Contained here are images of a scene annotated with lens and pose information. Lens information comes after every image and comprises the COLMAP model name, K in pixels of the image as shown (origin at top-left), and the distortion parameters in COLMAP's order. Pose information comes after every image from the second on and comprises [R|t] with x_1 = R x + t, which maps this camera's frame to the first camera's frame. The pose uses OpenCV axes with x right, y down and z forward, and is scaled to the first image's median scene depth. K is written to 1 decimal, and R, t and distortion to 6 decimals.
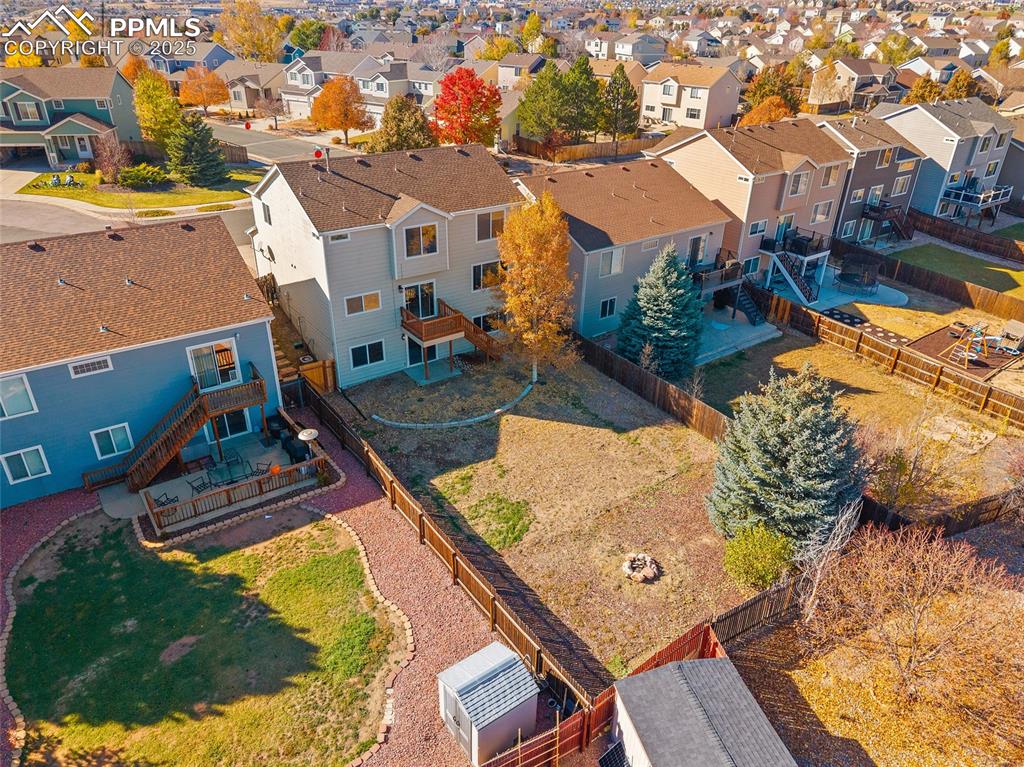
lens RADIAL K [[693.1, 0, 517.0], [0, 693.1, 386.2], [0, 0, 1]] dist [0.030123, -0.029547]
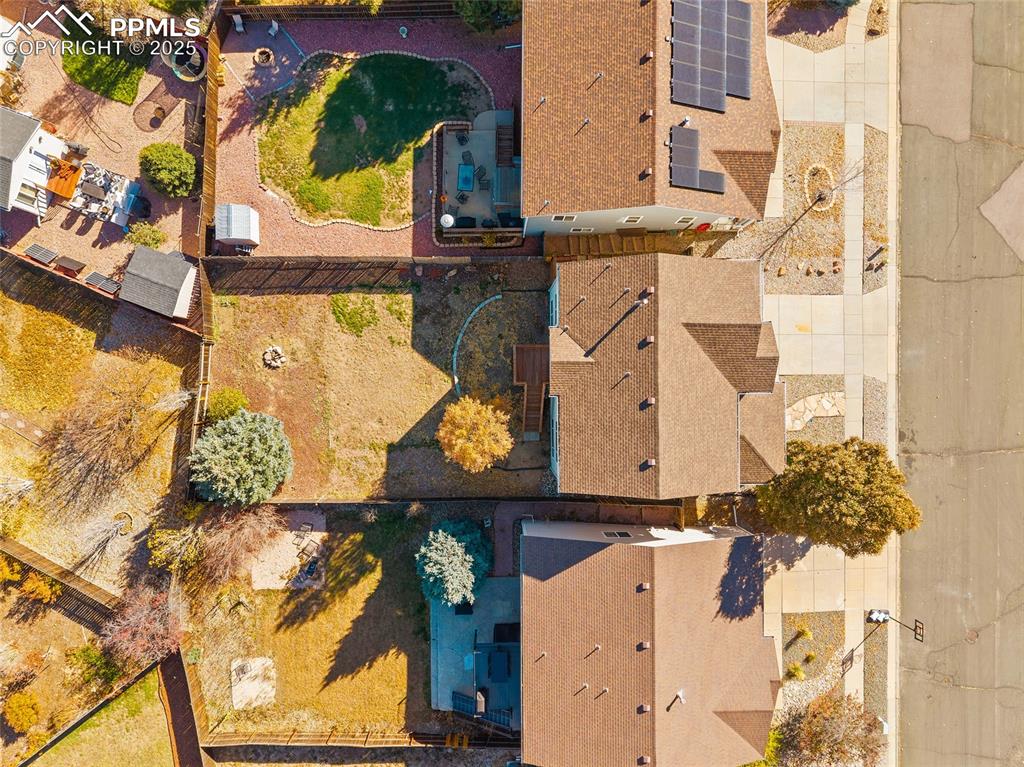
lens RADIAL K [[693.1, 0, 509.9], [0, 693.1, 389.7], [0, 0, 1]] dist [0.030123, -0.029547]
pose [[-0.582107, 0.812446, -0.032909, -0.029199], [-0.421650, -0.267006, 0.866556, -1.146753], [0.695243, 0.518304, 0.497994, 0.452388]]
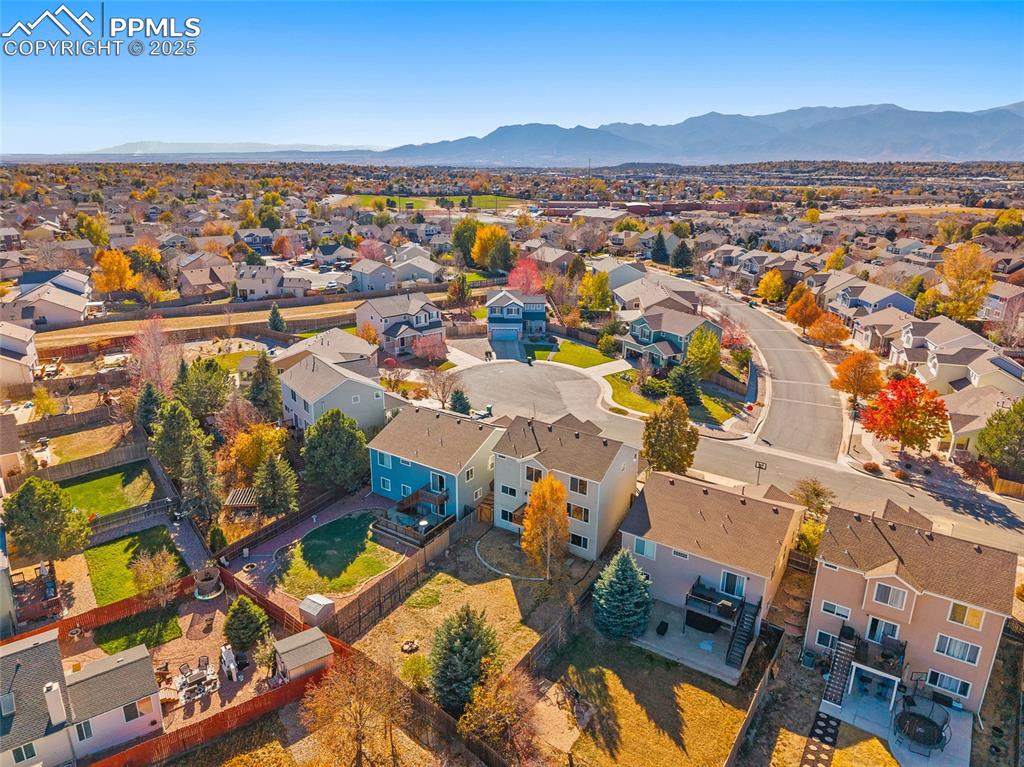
lens RADIAL K [[693.1, 0, 511.2], [0, 693.1, 374.8], [0, 0, 1]] dist [0.030123, -0.029547]
pose [[0.352665, 0.269432, -0.896121, 1.499645], [-0.452675, 0.887261, 0.088620, -0.607872], [0.818971, 0.374399, 0.434871, 0.021483]]
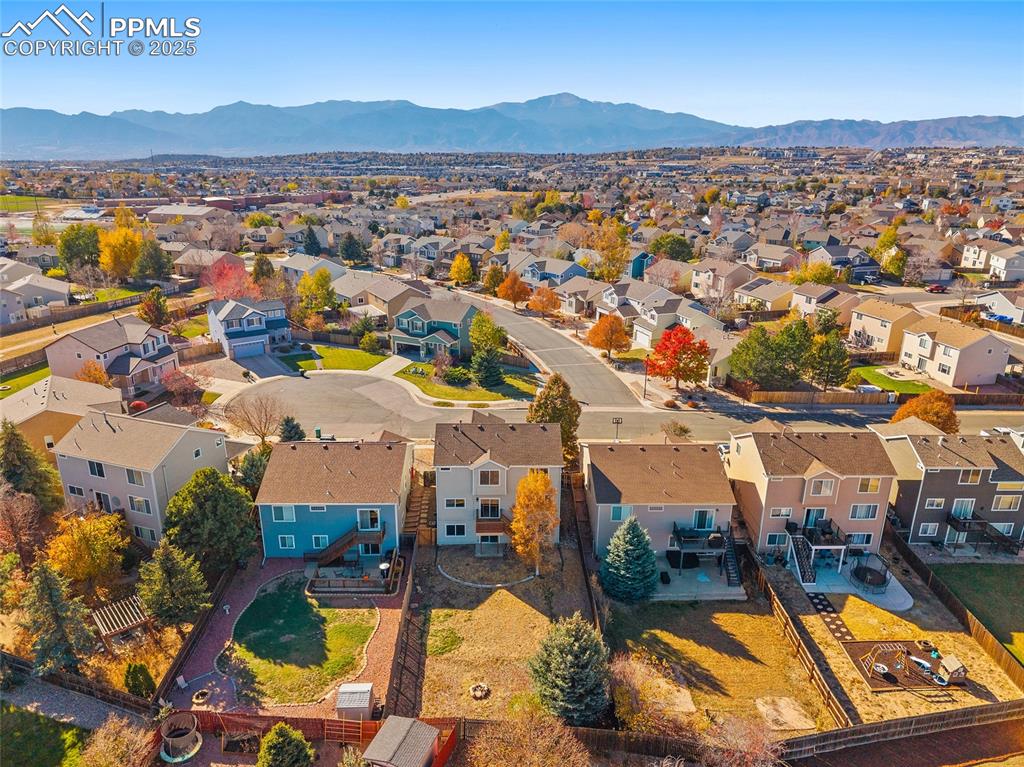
lens RADIAL K [[693.1, 0, 514.6], [0, 693.1, 382.4], [0, 0, 1]] dist [0.030123, -0.029547]
pose [[0.828011, 0.167610, -0.535074, 0.865804], [-0.264031, 0.958408, -0.108363, -0.277366], [0.494656, 0.231002, 0.837827, -0.558855]]
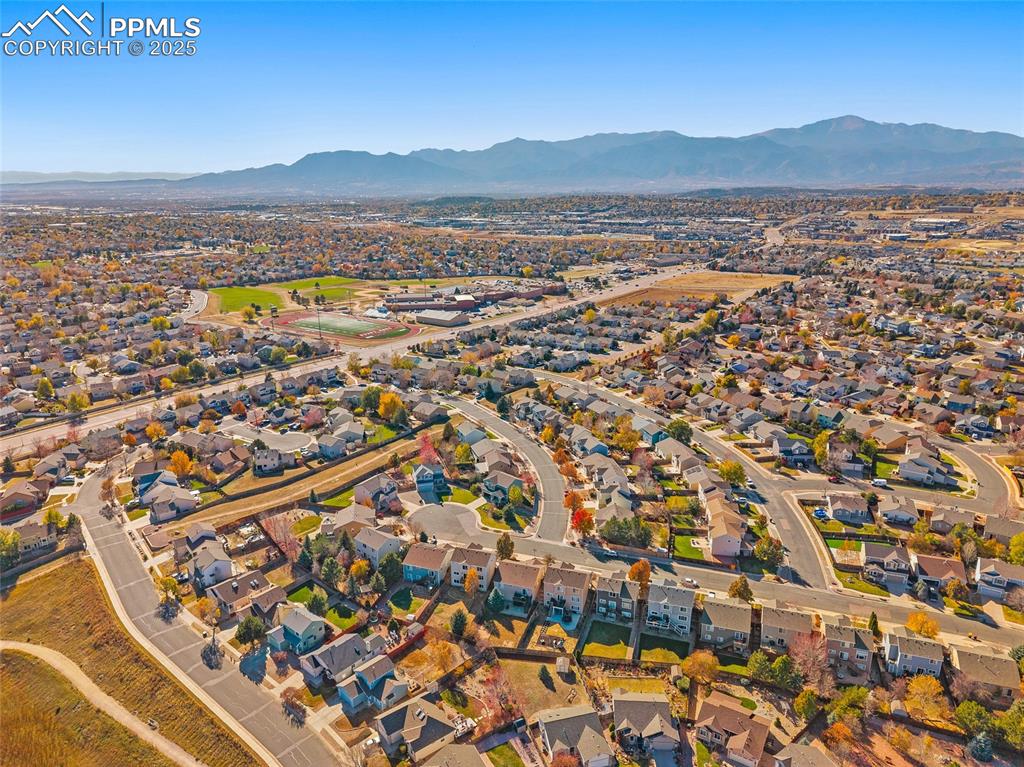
lens RADIAL K [[693.1, 0, 521.9], [0, 693.1, 376.8], [0, 0, 1]] dist [0.030123, -0.029547]
pose [[0.589478, 0.204851, -0.781378, 4.688065], [-0.380360, 0.923755, -0.044769, -1.714817], [0.712631, 0.323595, 0.622450, -3.055625]]
